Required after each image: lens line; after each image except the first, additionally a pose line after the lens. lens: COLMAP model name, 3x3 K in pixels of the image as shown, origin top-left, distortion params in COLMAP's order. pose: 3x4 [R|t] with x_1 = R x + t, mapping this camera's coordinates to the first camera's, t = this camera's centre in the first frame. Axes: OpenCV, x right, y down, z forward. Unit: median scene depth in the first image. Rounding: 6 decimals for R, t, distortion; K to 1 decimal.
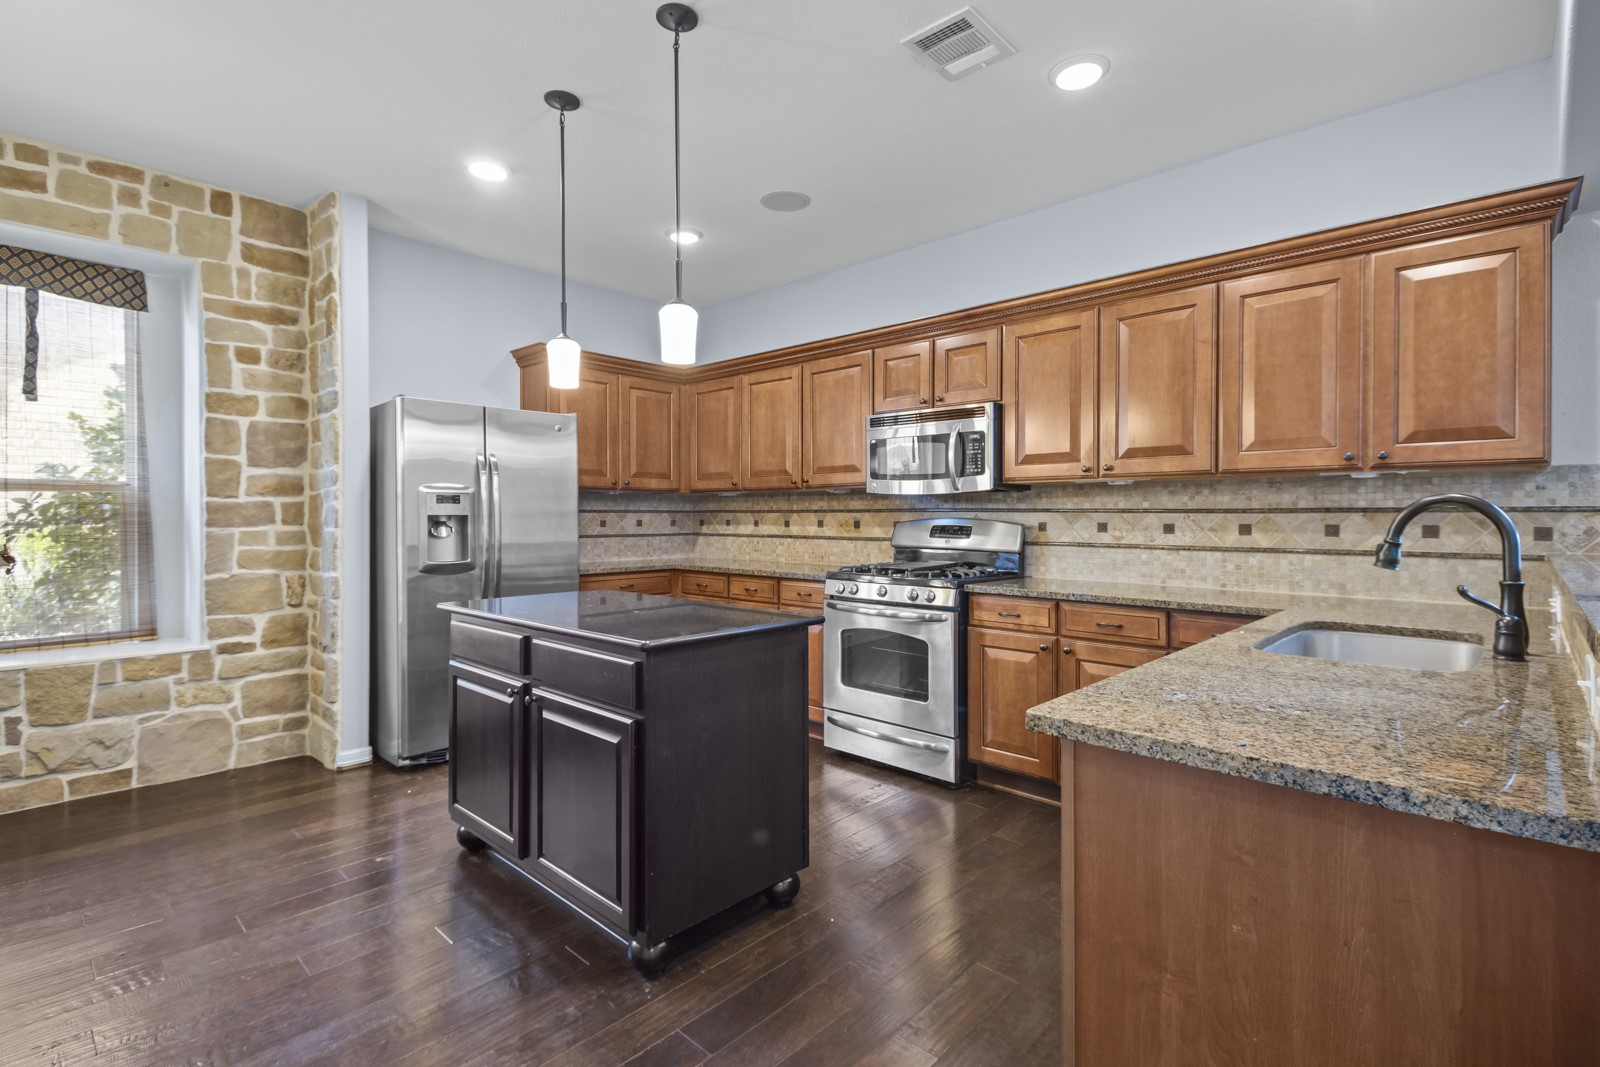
lens RADIAL K [[749.9, 0, 799.8], [0, 749.9, 523.5], [0, 0, 1]] dist [0.032768, -0.014606]
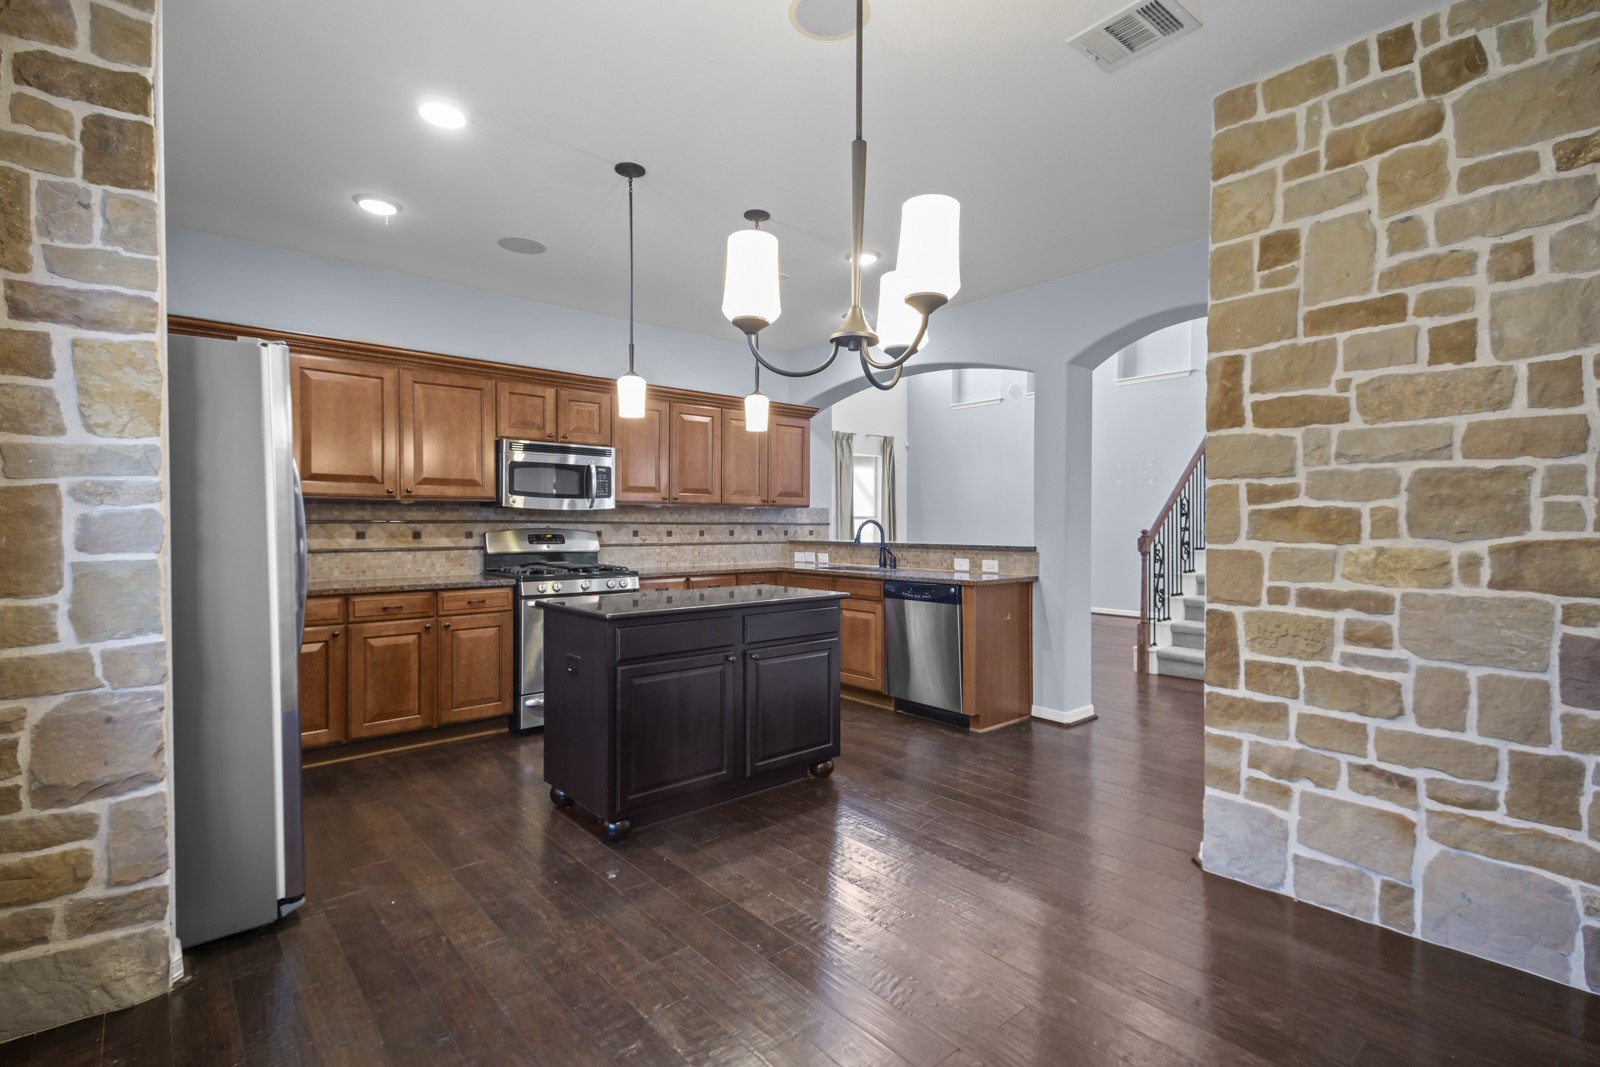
lens RADIAL K [[749.9, 0, 806.3], [0, 749.9, 536.5], [0, 0, 1]] dist [0.032768, -0.014606]
pose [[0.092272, -0.016908, 0.995590, -1.113834], [0.009583, 0.999825, 0.016091, -0.010266], [-0.995688, 0.008056, 0.092418, 0.484696]]
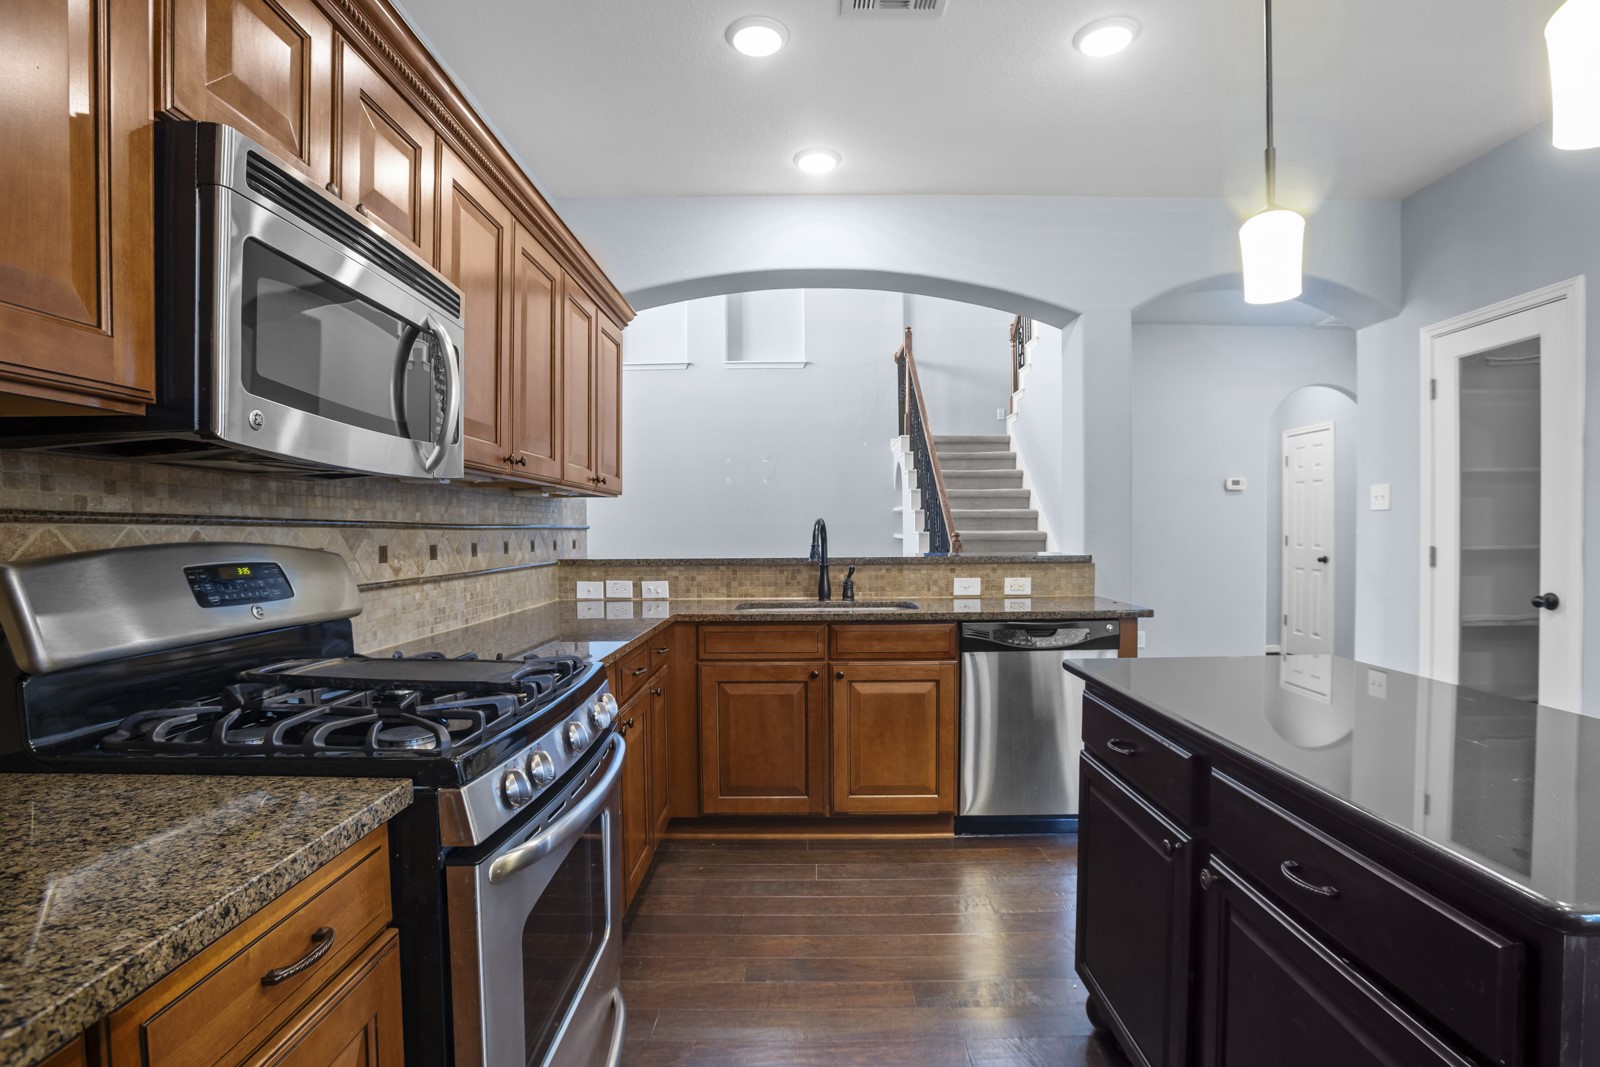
lens RADIAL K [[801.4, 0, 819.8], [0, 801.4, 543.4], [0, 0, 1]] dist [-0.006336, 0.000579]
pose [[-0.694012, -0.008929, 0.719908, -0.263974], [0.013100, 0.999601, 0.025027, -0.013655], [-0.719844, 0.026799, -0.693618, 1.157936]]
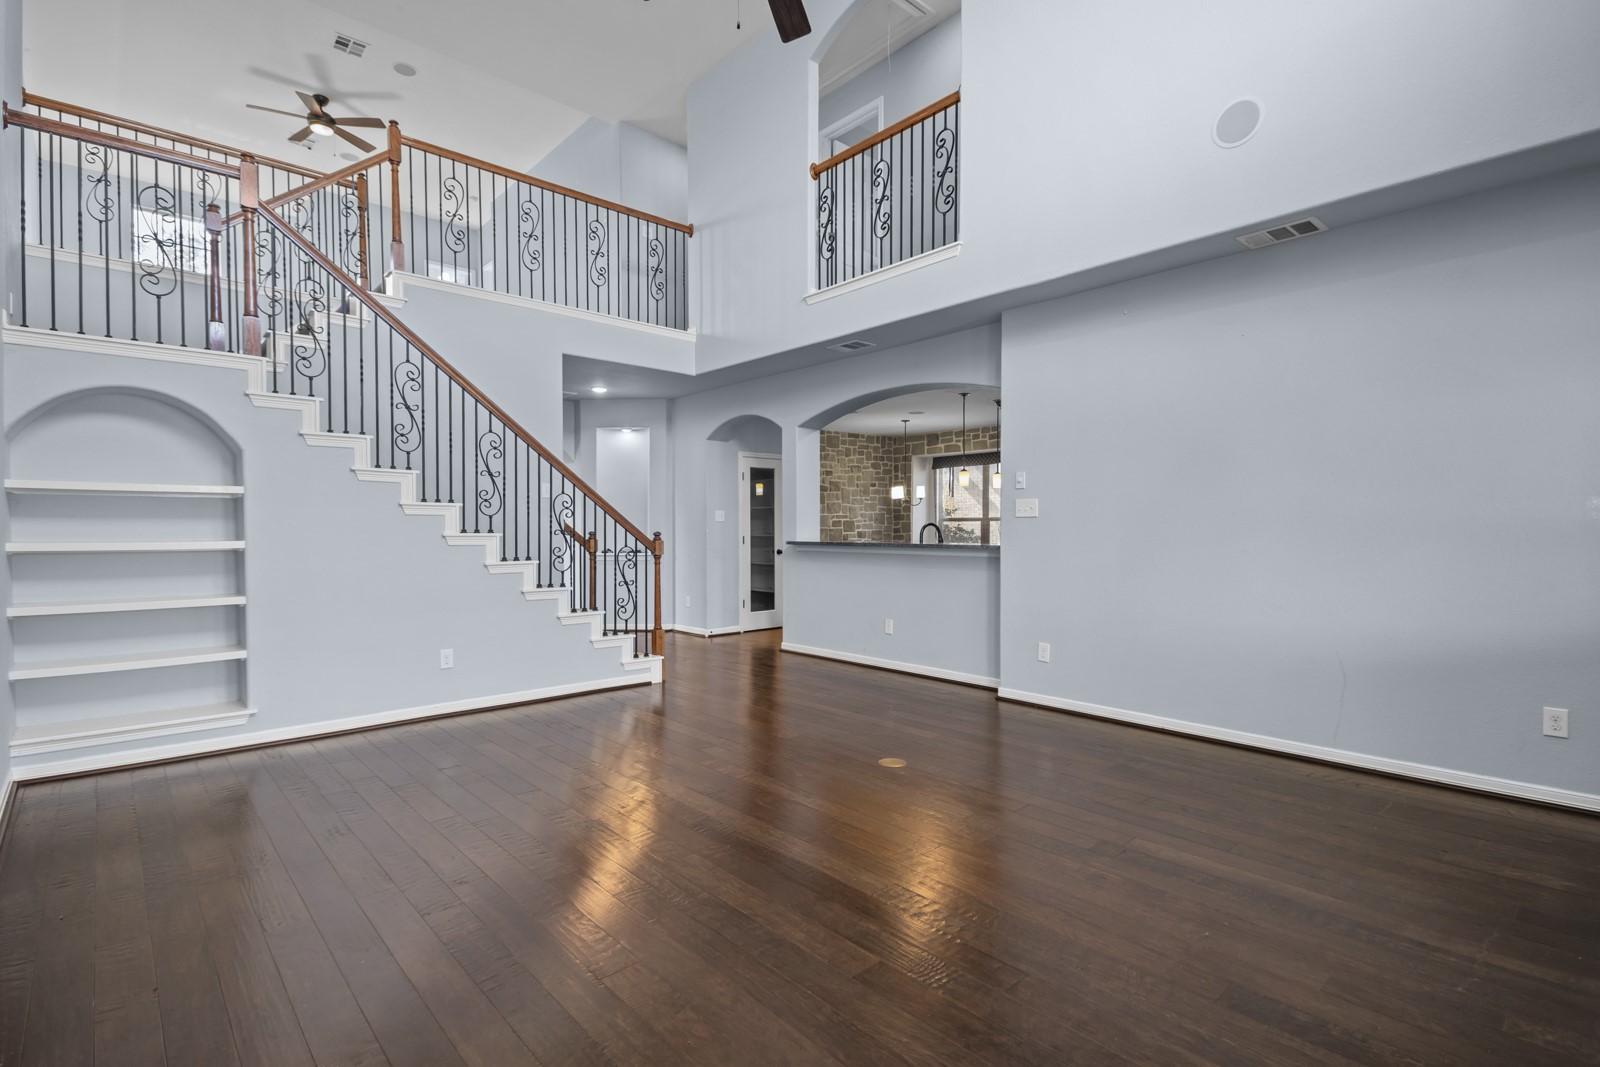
lens RADIAL K [[749.9, 0, 805.8], [0, 749.9, 539.1], [0, 0, 1]] dist [0.032768, -0.014606]
pose [[-0.076335, 0.015085, -0.996968, 2.296268], [-0.006226, 0.999859, 0.015605, -0.005782], [0.997063, 0.007398, -0.076230, 0.325890]]
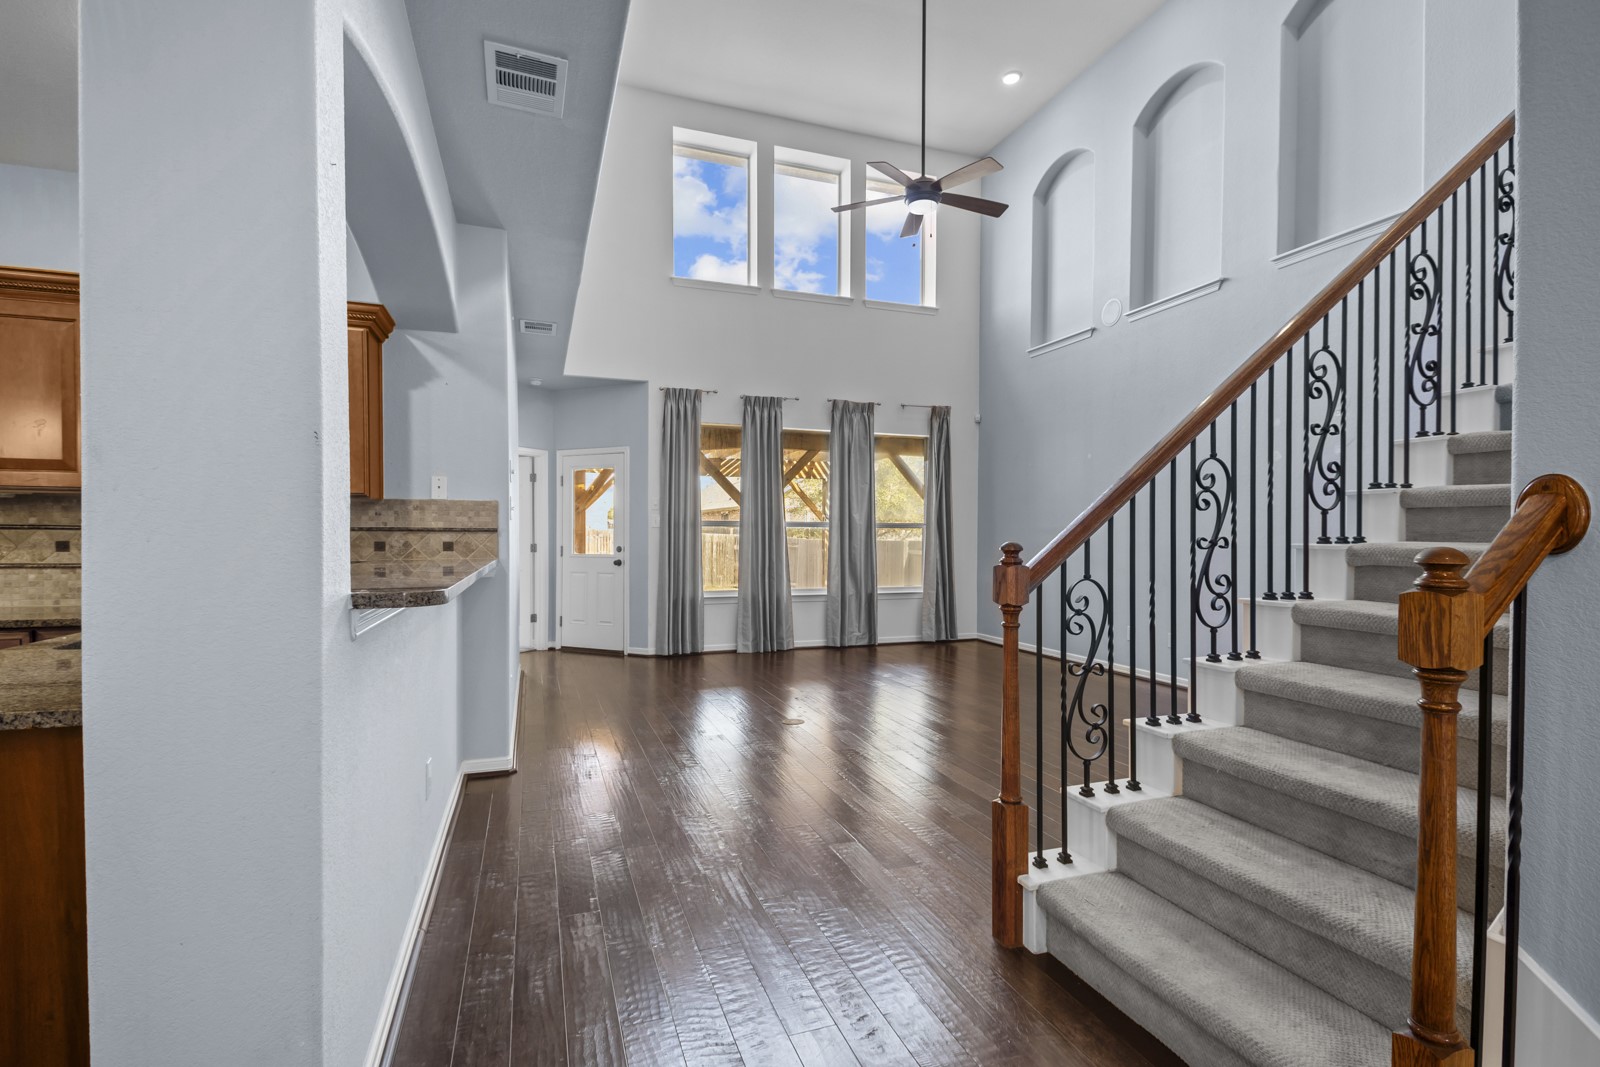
lens RADIAL K [[749.9, 0, 812.6], [0, 749.9, 546.5], [0, 0, 1]] dist [0.032768, -0.014606]
pose [[0.443609, -0.011471, 0.896147, 0.041328], [0.007407, 0.999931, 0.009134, 0.005052], [-0.896190, 0.002586, 0.443663, -0.254942]]
